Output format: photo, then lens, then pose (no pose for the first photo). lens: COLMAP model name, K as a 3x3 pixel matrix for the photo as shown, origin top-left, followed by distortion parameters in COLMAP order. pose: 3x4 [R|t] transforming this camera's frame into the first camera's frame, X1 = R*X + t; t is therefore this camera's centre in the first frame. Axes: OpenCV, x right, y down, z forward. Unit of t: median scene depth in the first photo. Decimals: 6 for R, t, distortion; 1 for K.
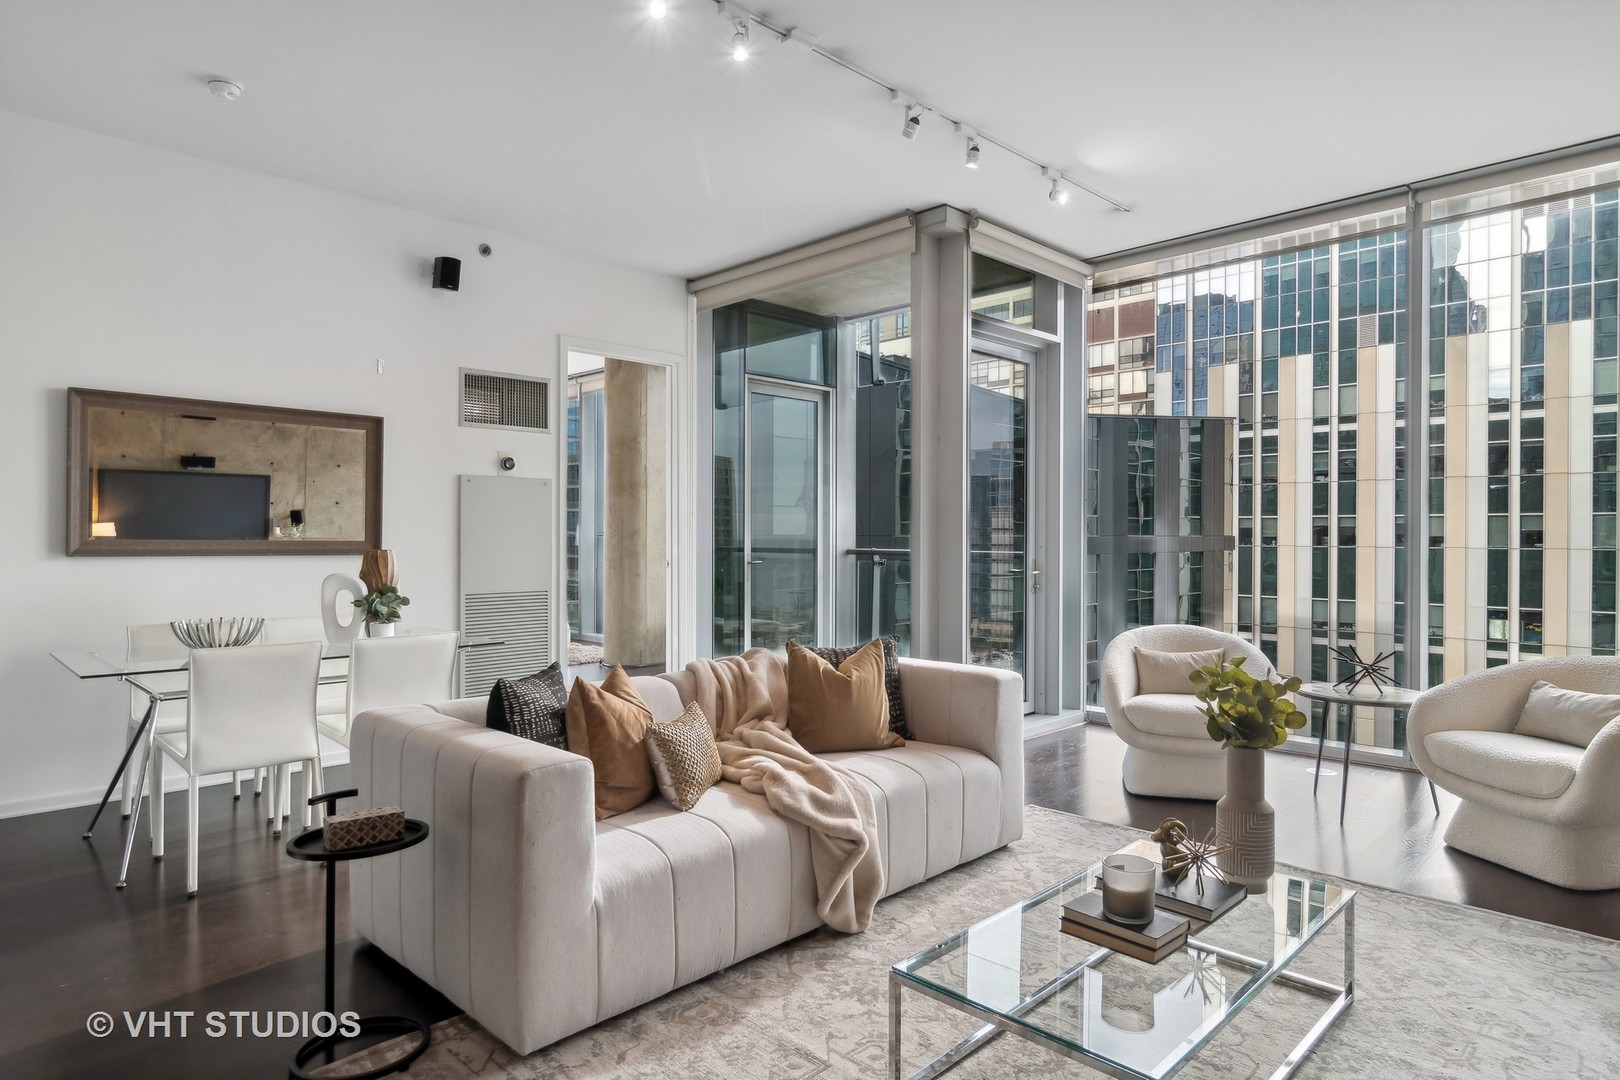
lens RADIAL K [[925.4, 0, 810.0], [0, 925.4, 540.0], [0, 0, 1]] dist [0.000160, -0.001738]
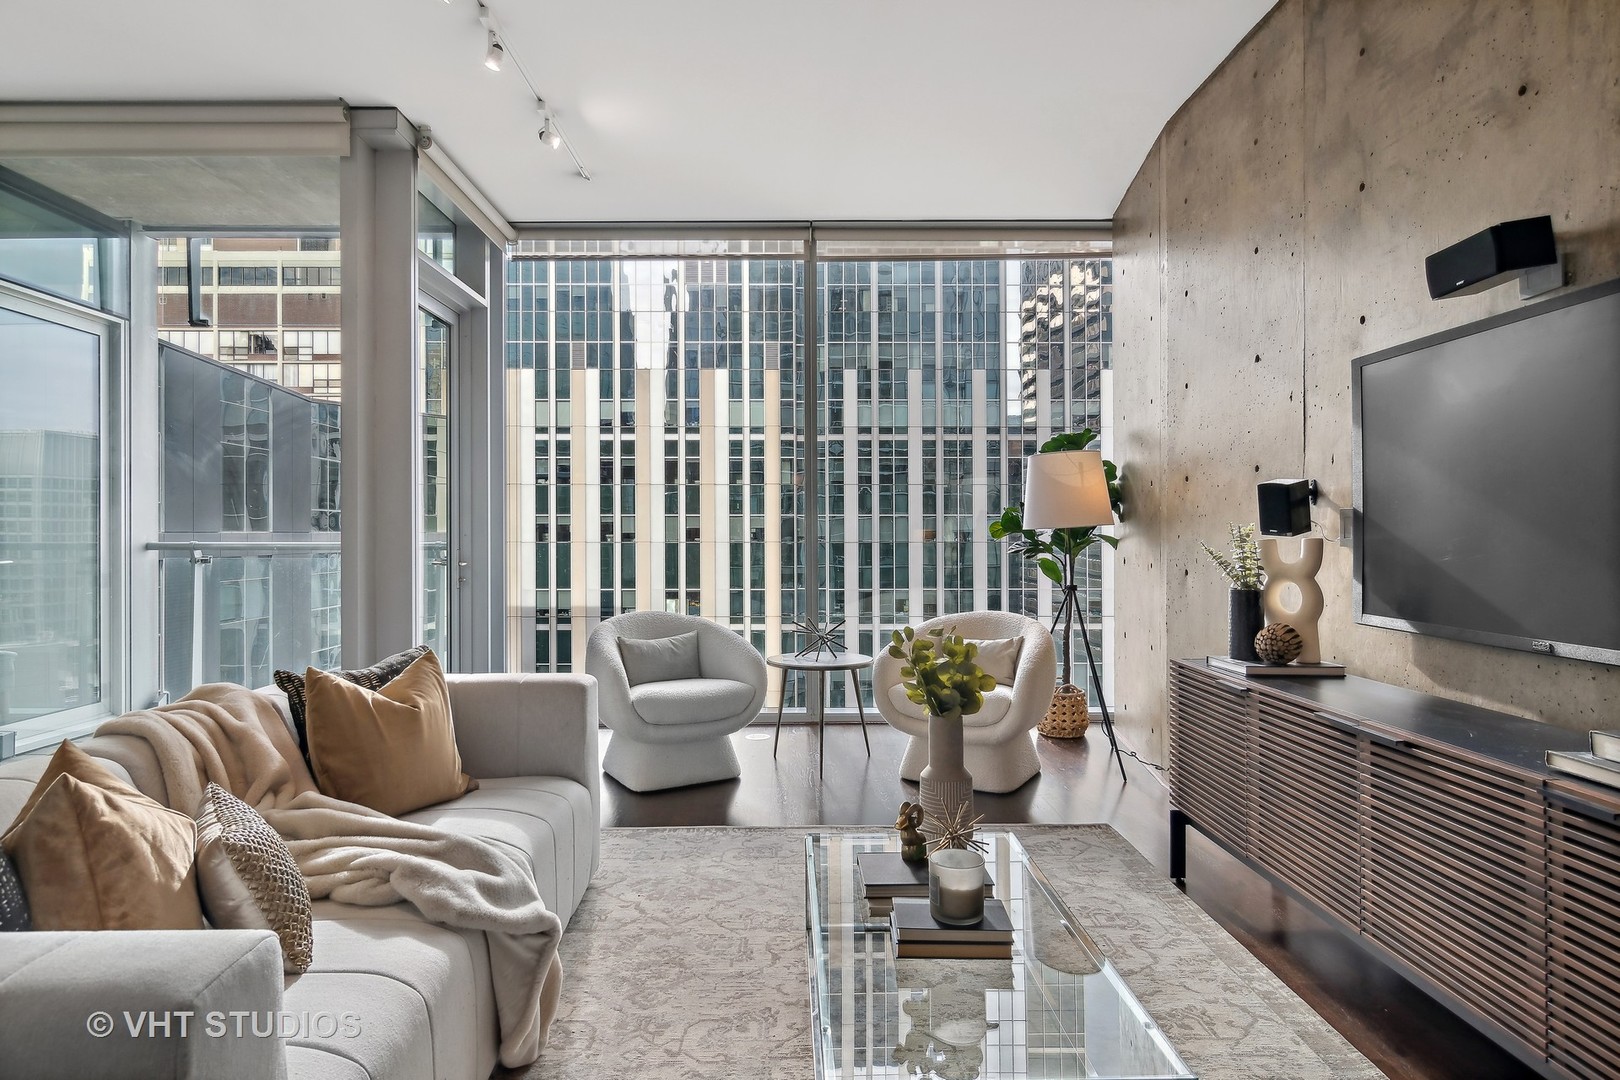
lens RADIAL K [[905.9, 0, 810.0], [0, 905.9, 540.0], [0, 0, 1]] dist [-0.005073, -0.002808]
pose [[0.695164, -0.005448, 0.718831, -0.073314], [0.003219, 0.999985, 0.004466, 0.000385], [-0.718844, -0.000791, 0.695171, 0.068002]]
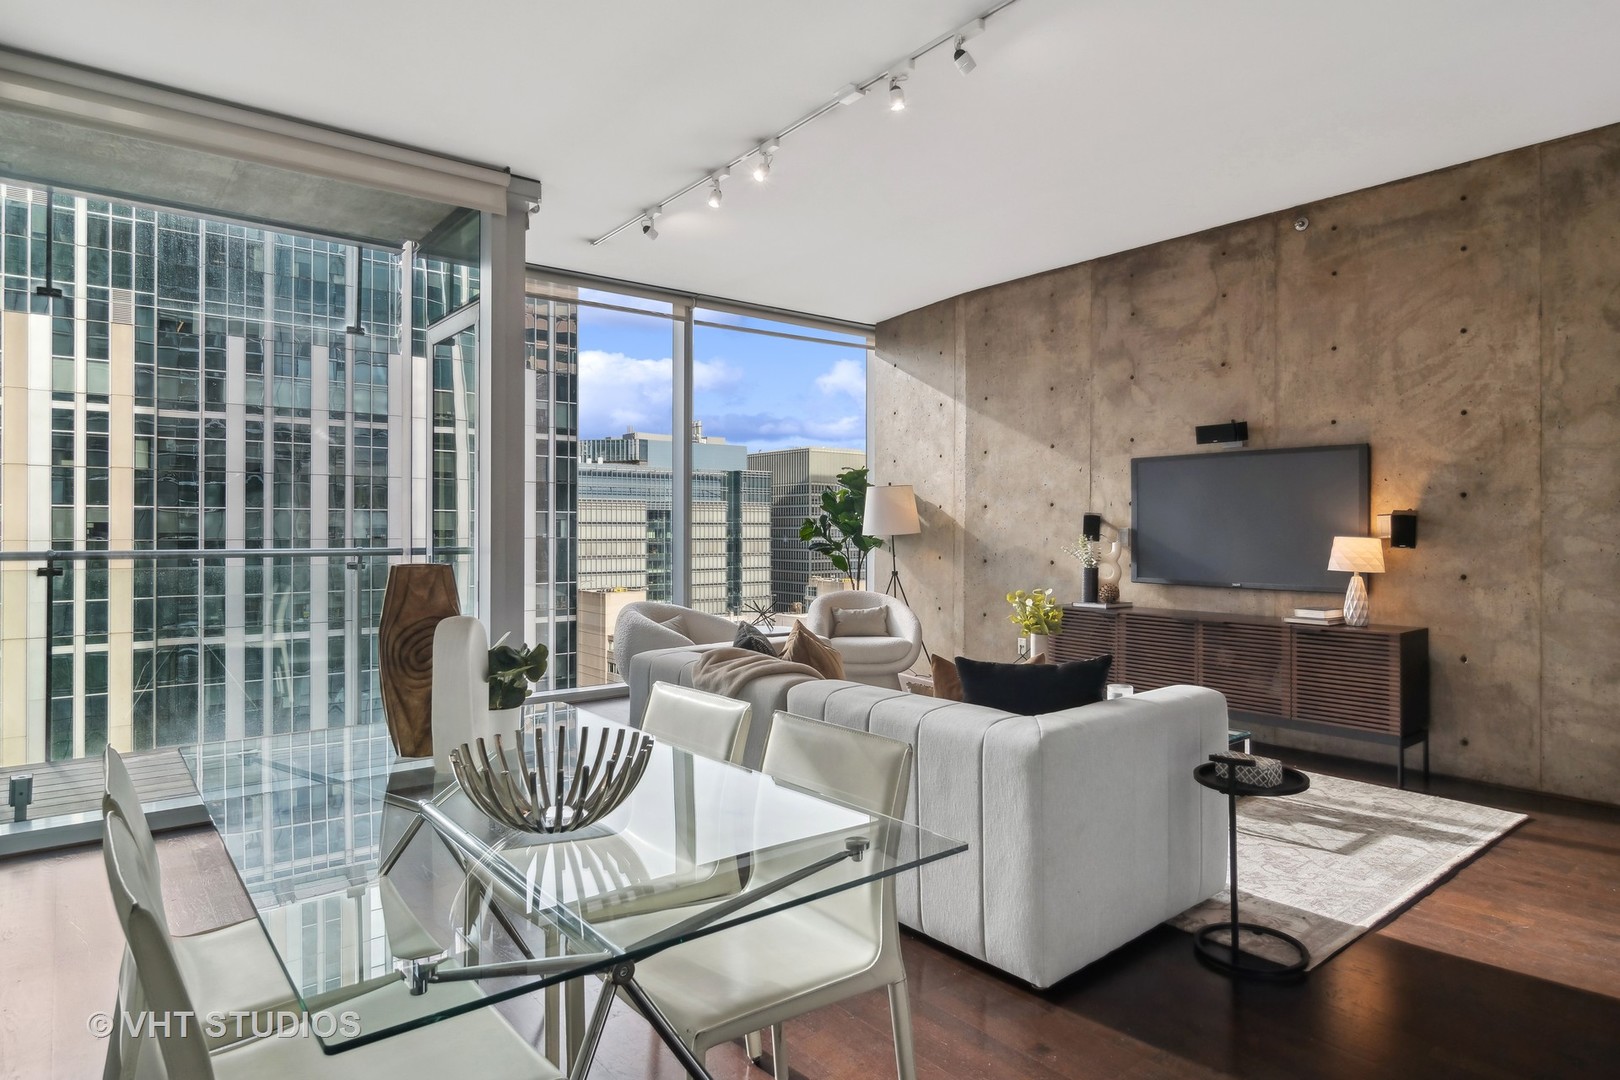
lens RADIAL K [[925.4, 0, 810.0], [0, 925.4, 540.0], [0, 0, 1]] dist [0.000160, -0.001738]
pose [[0.114434, -0.007617, 0.993402, -0.094789], [-0.000929, 0.999969, 0.007774, 0.000039], [-0.993430, -0.001812, 0.114424, 0.082687]]
